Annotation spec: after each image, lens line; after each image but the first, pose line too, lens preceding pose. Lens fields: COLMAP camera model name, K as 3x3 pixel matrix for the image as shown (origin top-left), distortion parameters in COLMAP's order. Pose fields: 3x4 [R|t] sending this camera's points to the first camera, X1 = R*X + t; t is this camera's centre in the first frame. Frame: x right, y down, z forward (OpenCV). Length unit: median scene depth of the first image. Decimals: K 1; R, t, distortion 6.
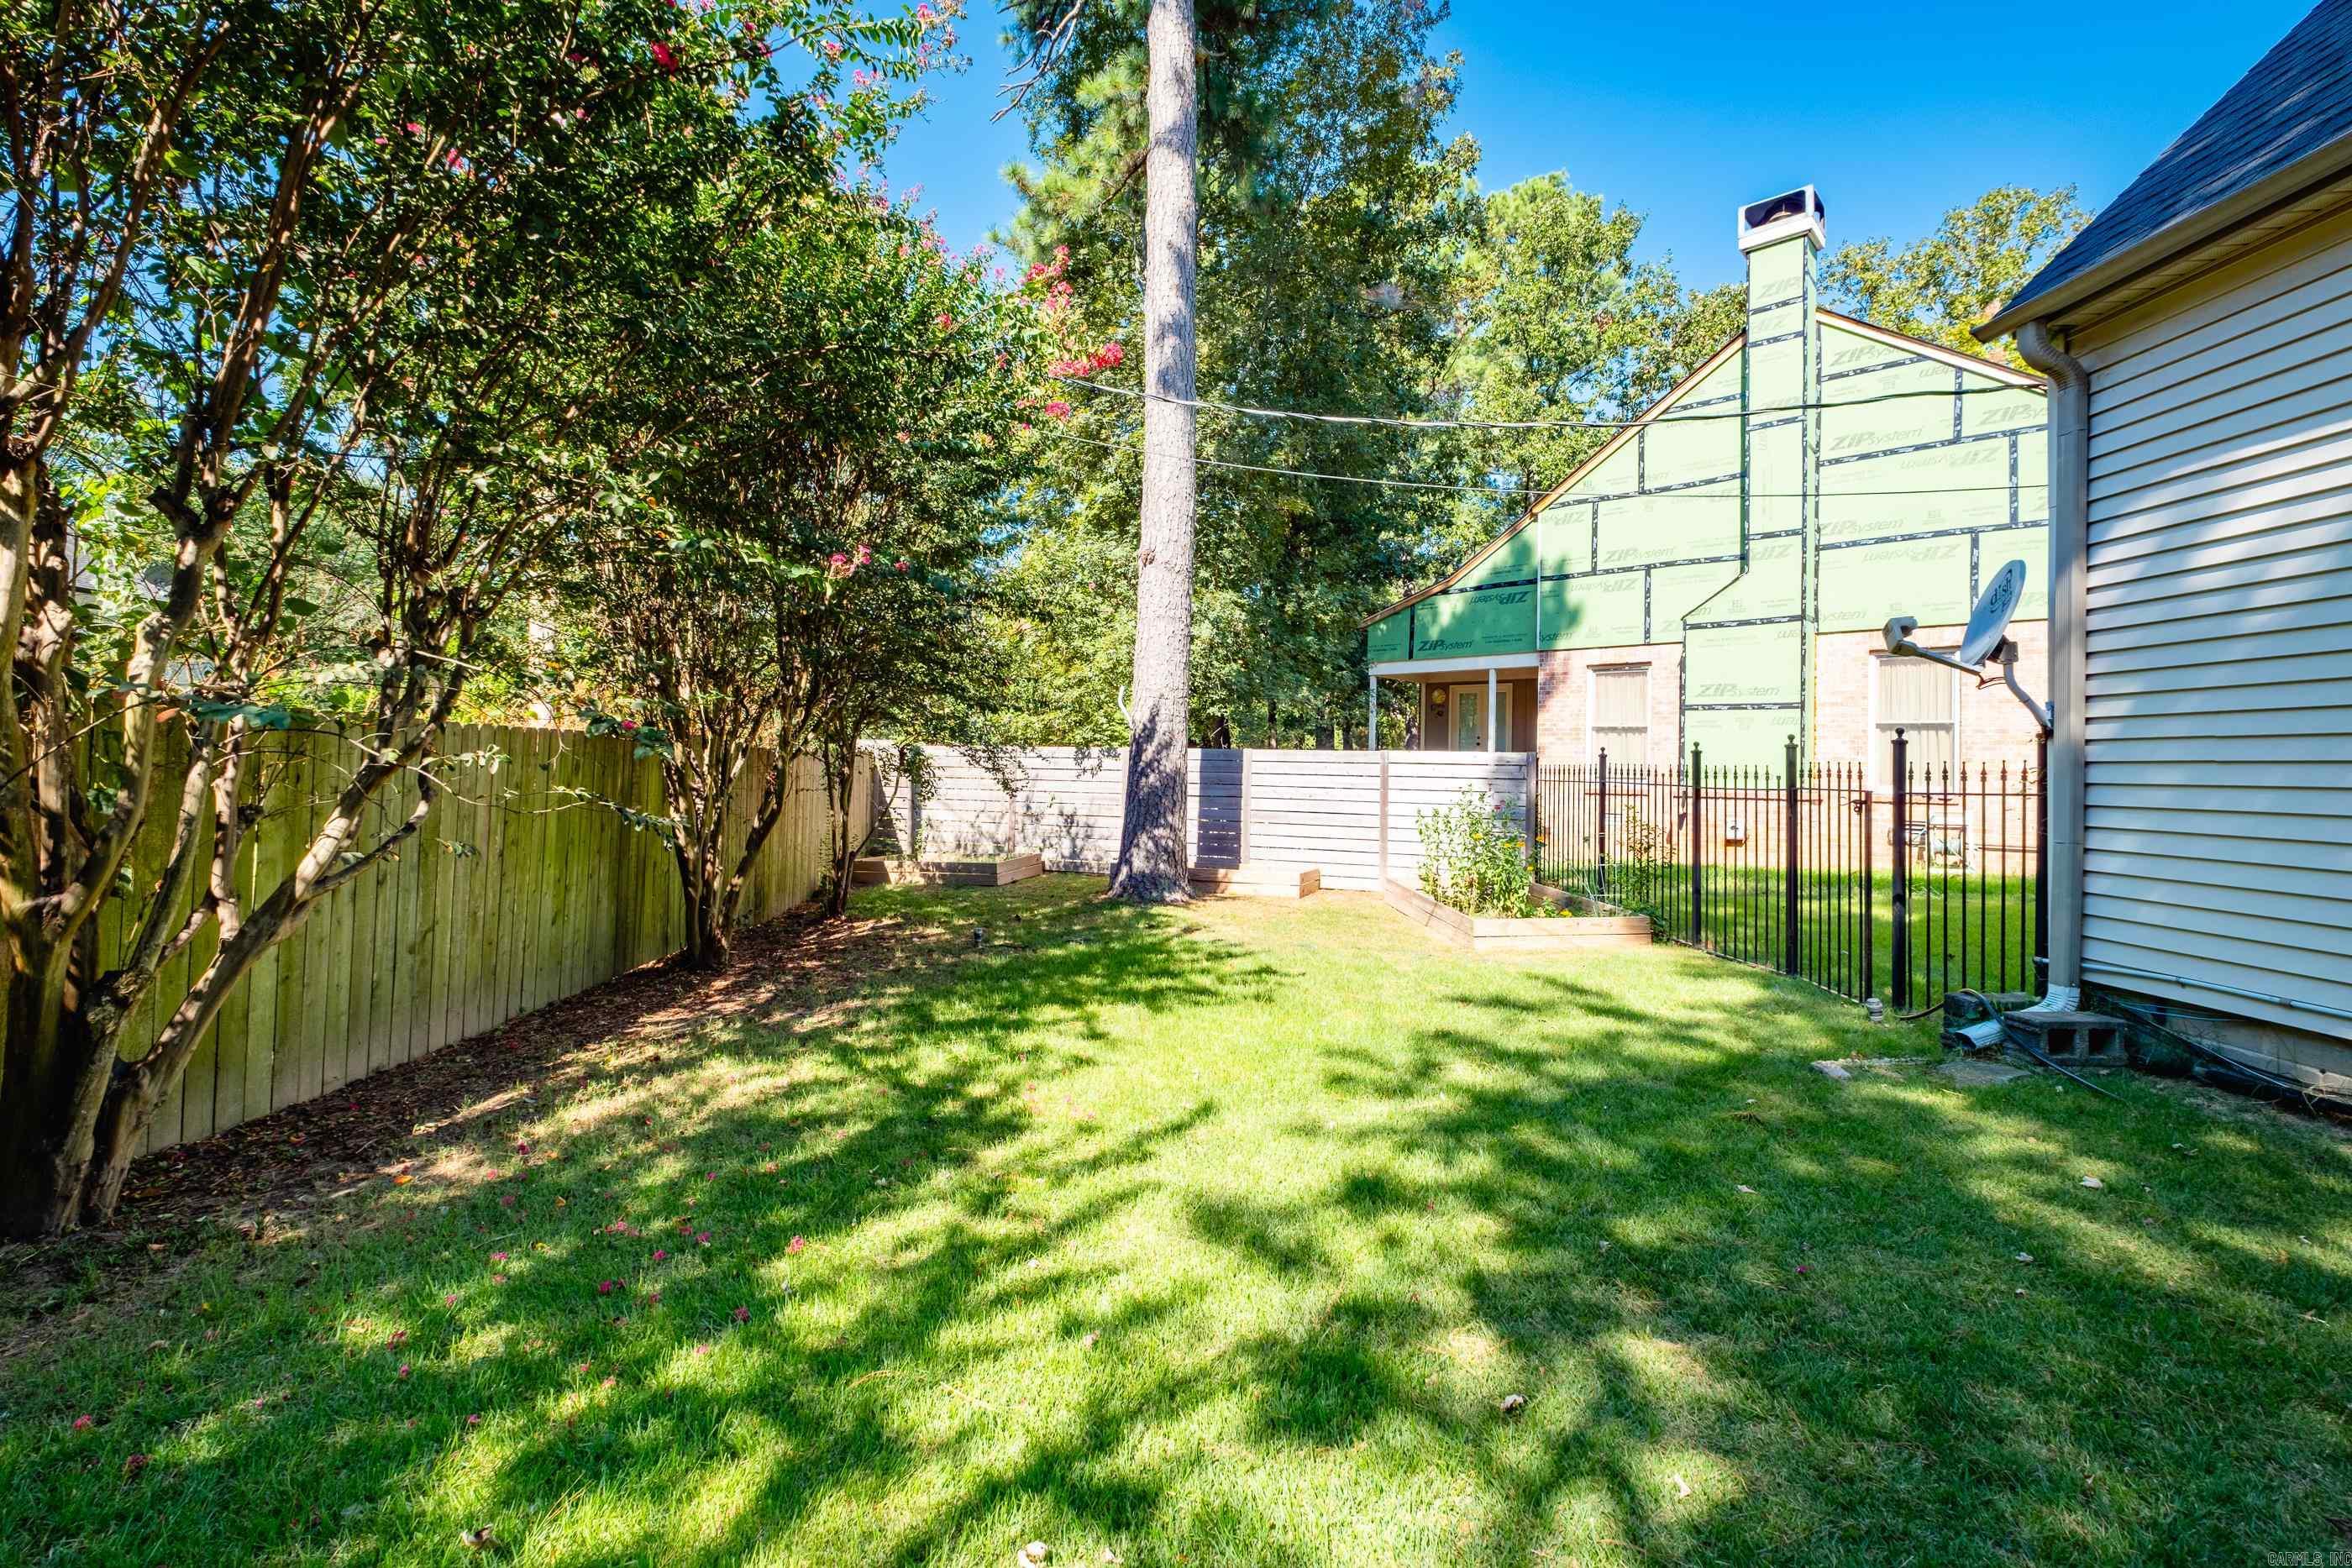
lens RADIAL K [[1090.2, 0, 1135.9], [0, 1090.2, 742.9], [0, 0, 1]] dist [0.002173, -0.000152]
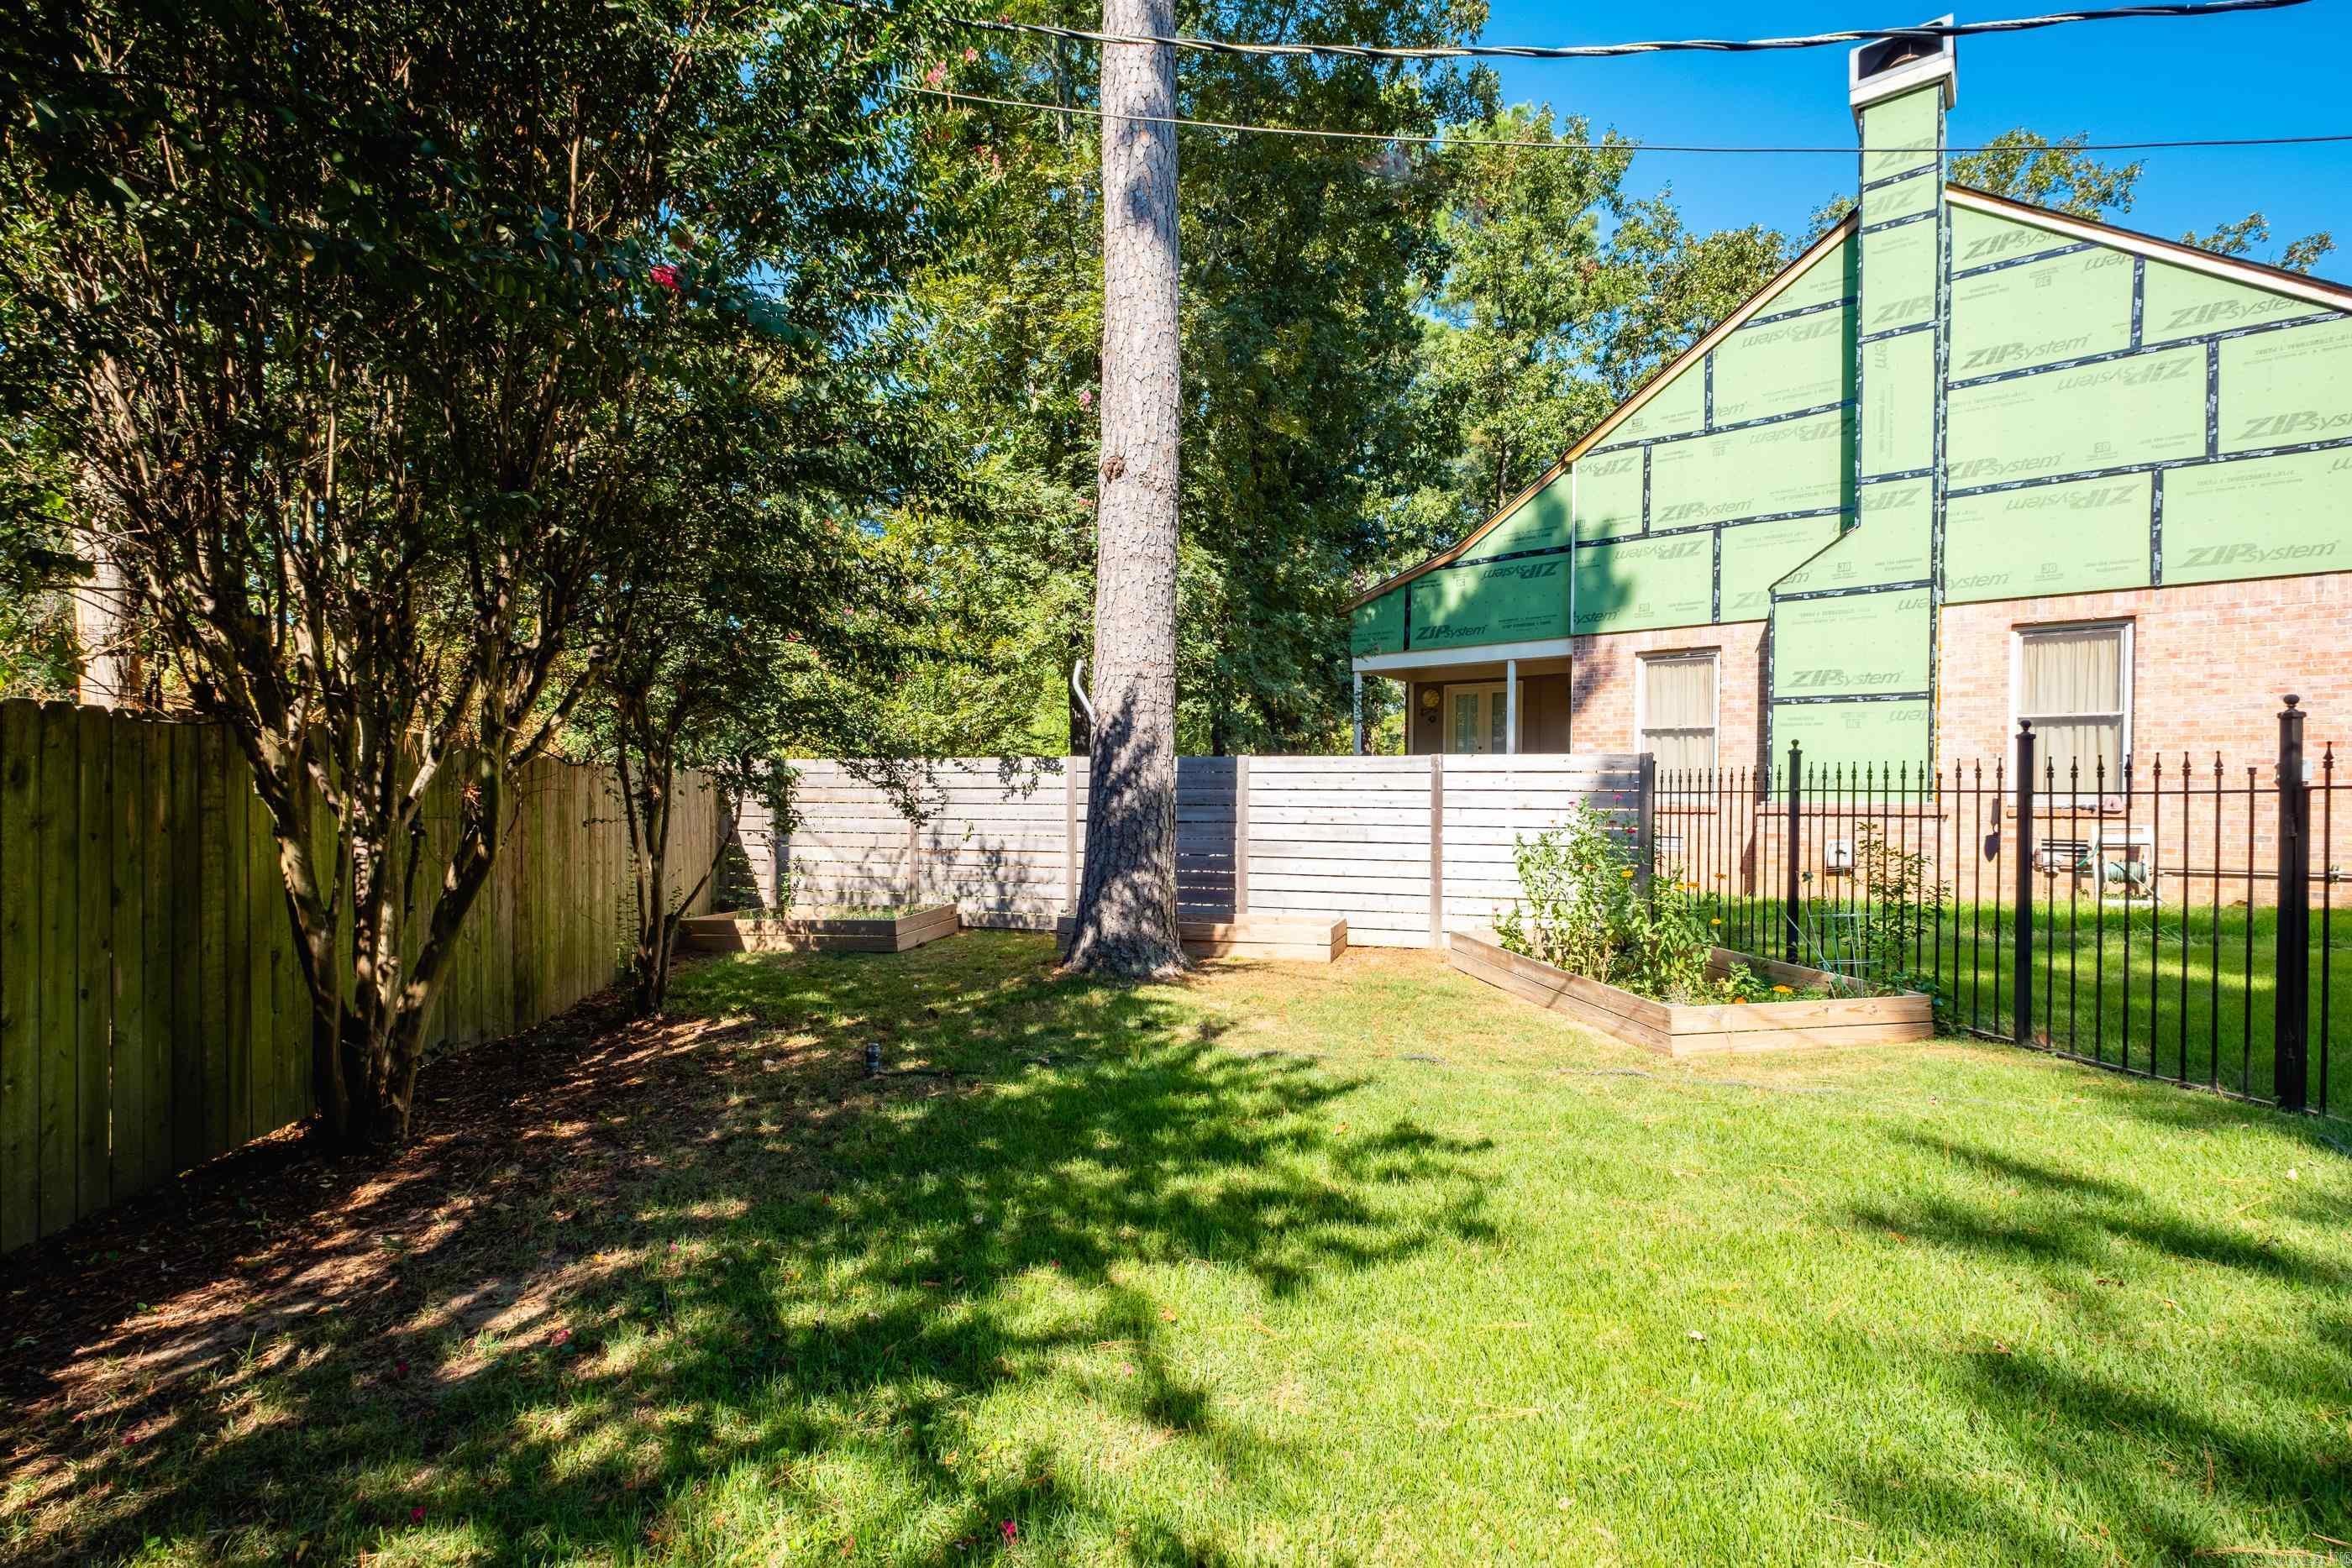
lens RADIAL K [[1146.8, 0, 1132.5], [0, 1146.8, 832.4], [0, 0, 1]] dist [-0.002420, -0.000677]
pose [[0.996267, -0.016209, 0.084794, -0.034457], [0.011639, 0.998466, 0.054123, 0.013521], [-0.085541, -0.052934, 0.994927, 0.235756]]
